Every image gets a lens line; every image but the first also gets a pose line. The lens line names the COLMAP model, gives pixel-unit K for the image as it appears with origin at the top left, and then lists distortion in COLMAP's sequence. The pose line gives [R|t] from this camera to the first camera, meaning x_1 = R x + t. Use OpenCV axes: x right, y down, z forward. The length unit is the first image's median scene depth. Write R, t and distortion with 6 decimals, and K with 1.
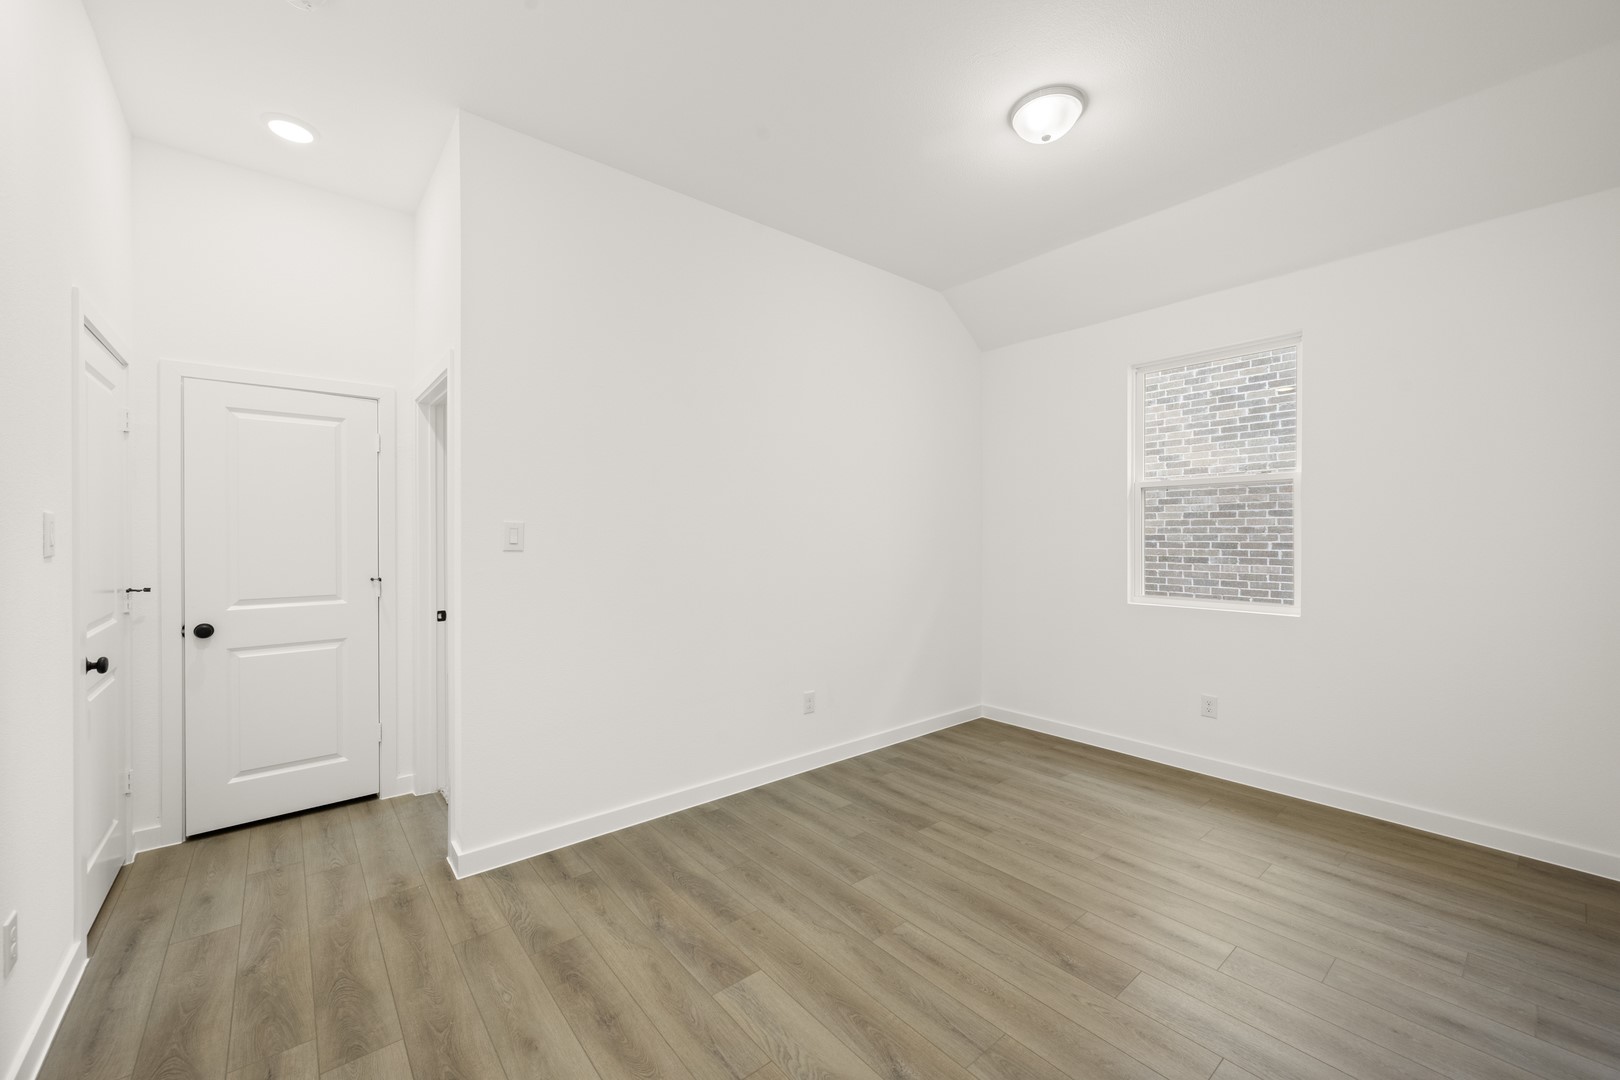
lens RADIAL K [[635.9, 0, 815.5], [0, 635.9, 540.6], [0, 0, 1]] dist [0.000352, -0.000395]
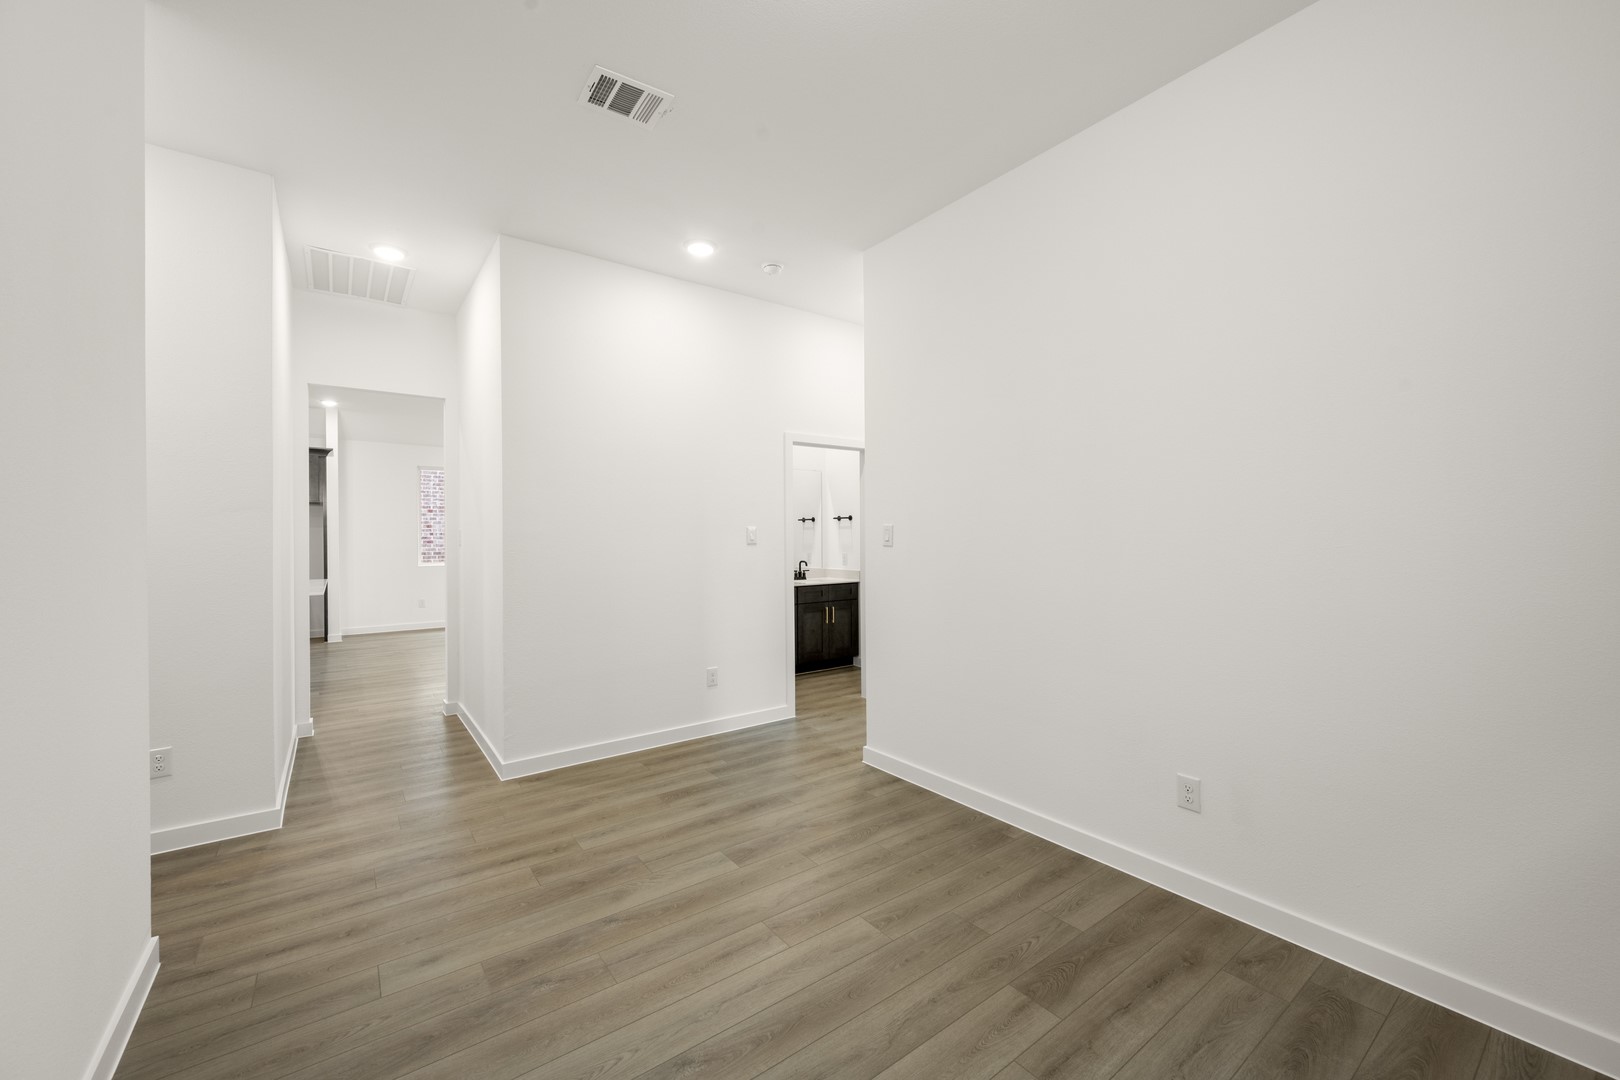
lens RADIAL K [[635.9, 0, 814.2], [0, 635.9, 536.5], [0, 0, 1]] dist [0.000352, -0.000395]
pose [[-0.052307, 0.004049, -0.998623, 0.854181], [-0.001776, 0.999990, 0.004147, -0.009366], [0.998629, 0.001991, -0.052300, 0.859469]]
